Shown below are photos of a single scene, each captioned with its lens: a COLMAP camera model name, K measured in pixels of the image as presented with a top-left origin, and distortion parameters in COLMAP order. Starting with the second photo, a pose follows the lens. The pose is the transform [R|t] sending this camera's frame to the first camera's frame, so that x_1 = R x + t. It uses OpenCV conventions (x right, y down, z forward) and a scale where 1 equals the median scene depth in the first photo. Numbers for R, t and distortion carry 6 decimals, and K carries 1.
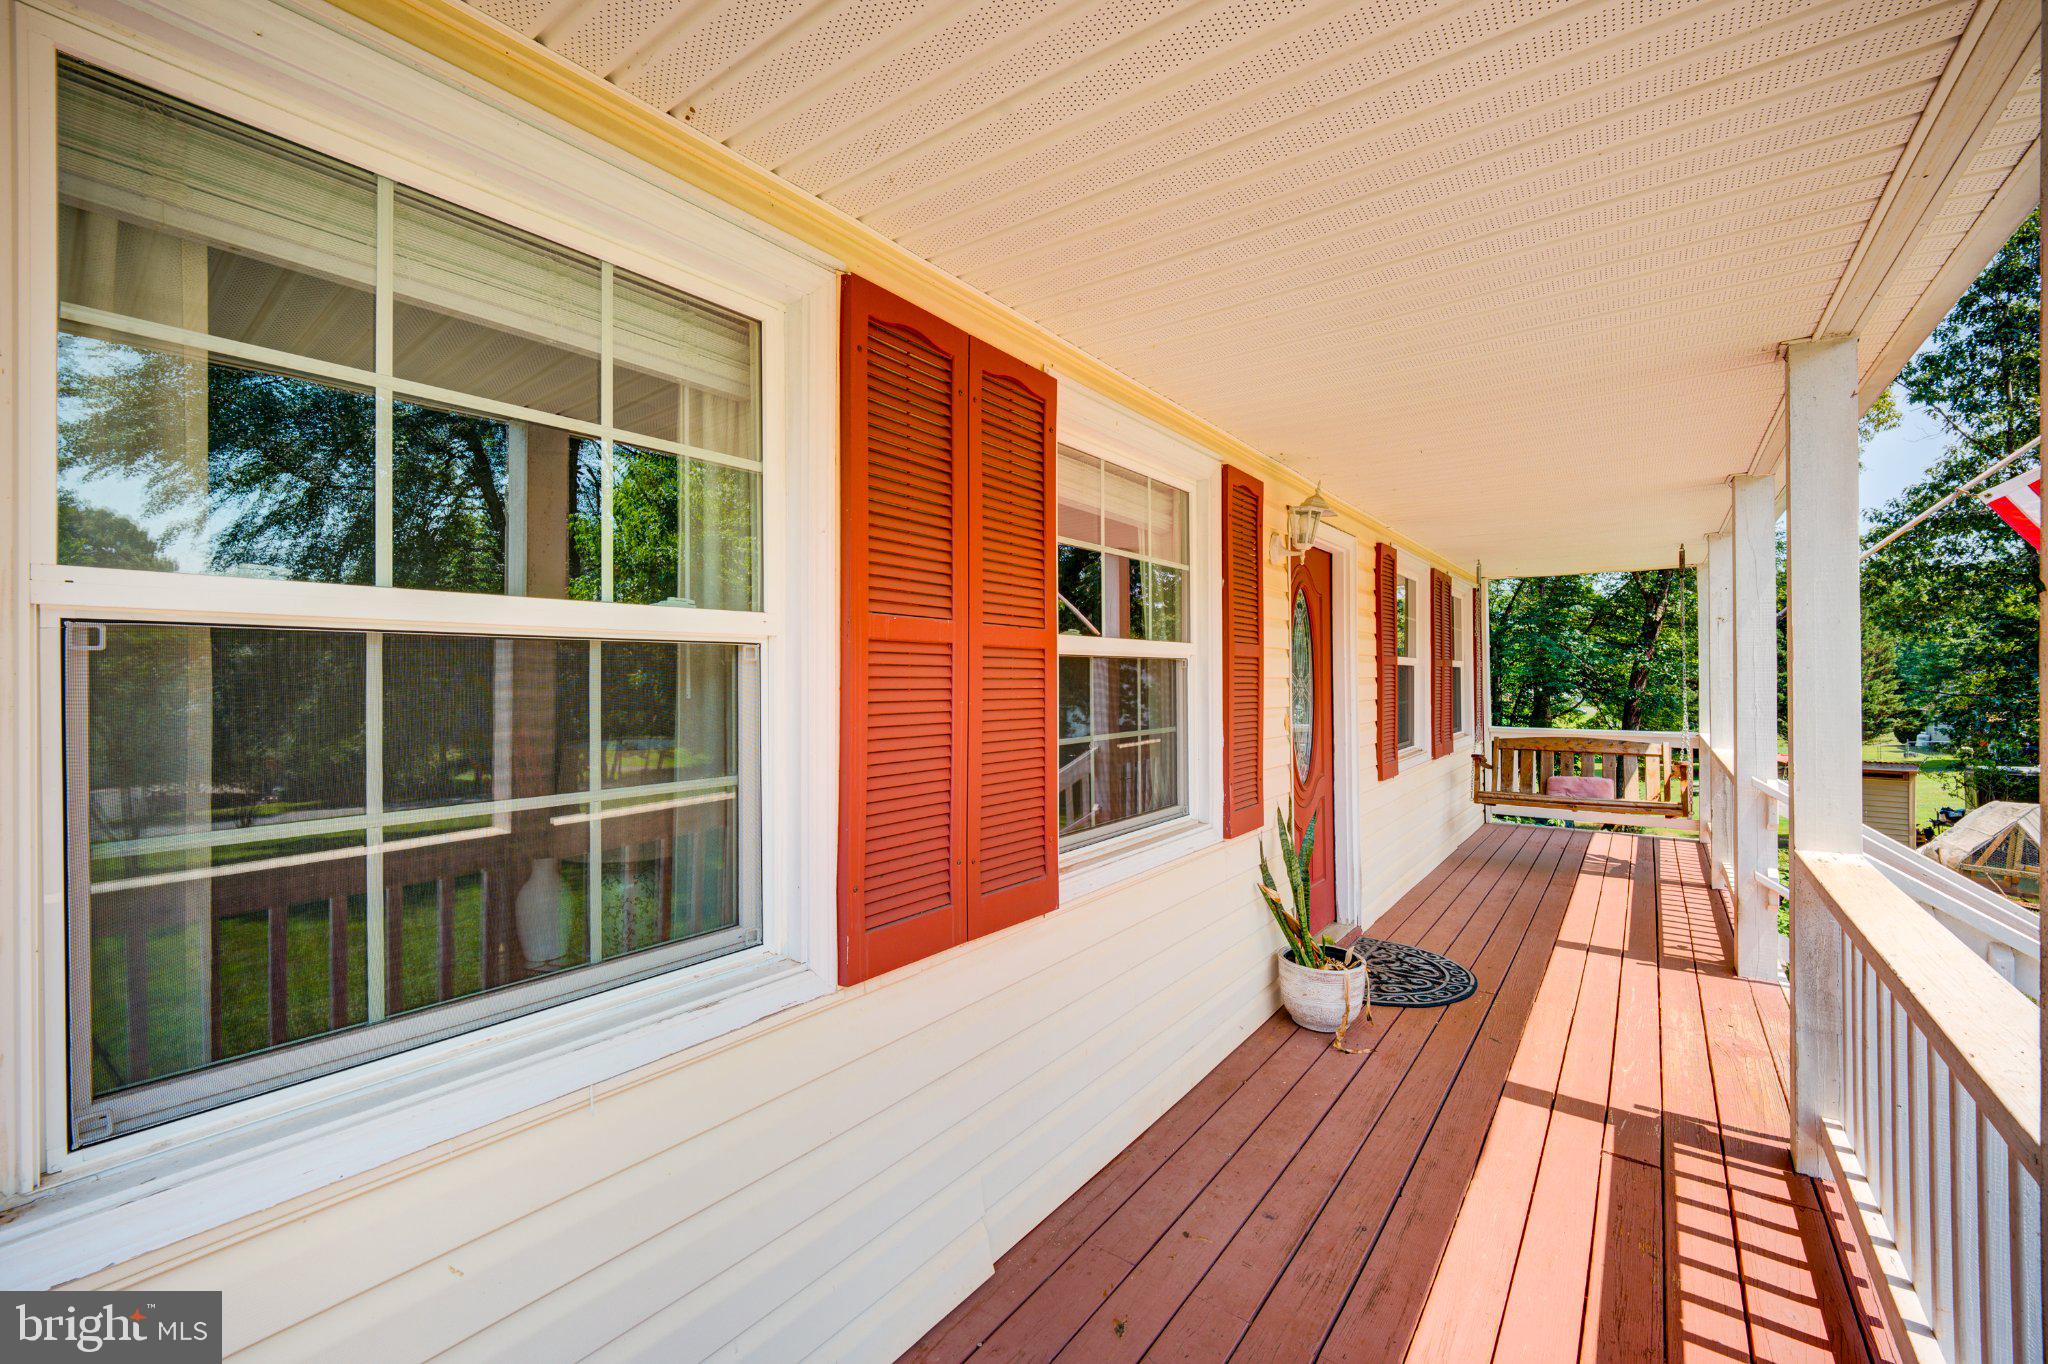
lens RADIAL K [[835.6, 0, 1023.6], [0, 835.6, 678.4], [0, 0, 1]] dist [-0.009216, -0.000344]
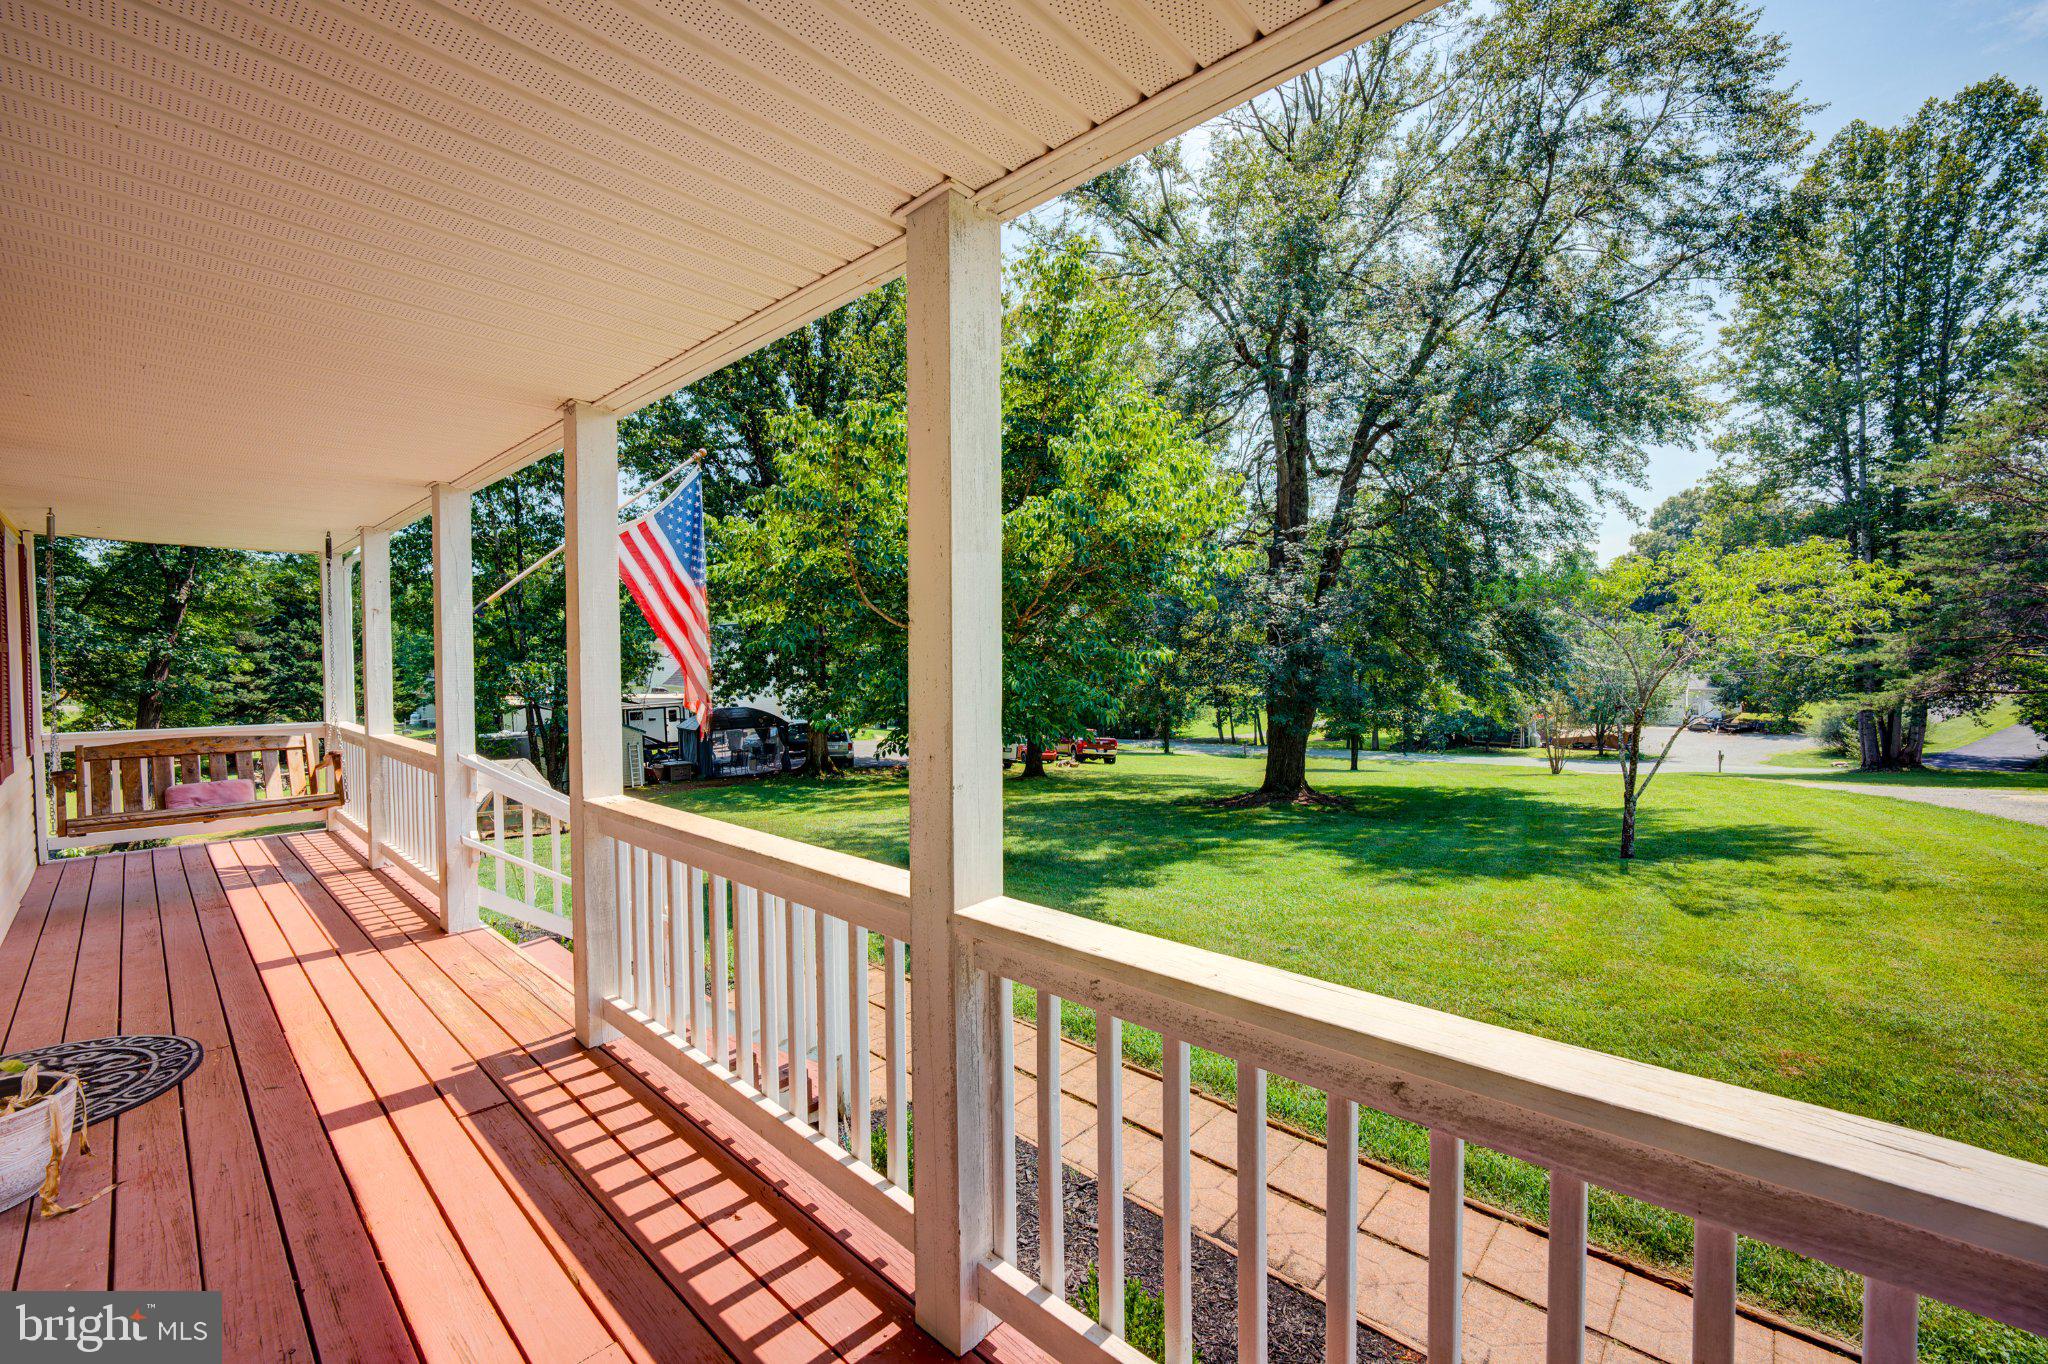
lens RADIAL K [[832.5, 0, 1026.7], [0, 832.5, 674.7], [0, 0, 1]] dist [-0.007774, 0.000236]
pose [[0.087939, -0.012787, 0.996044, -0.207917], [0.004205, 0.999913, 0.012466, -0.000411], [-0.996117, 0.003092, 0.087985, 0.144080]]
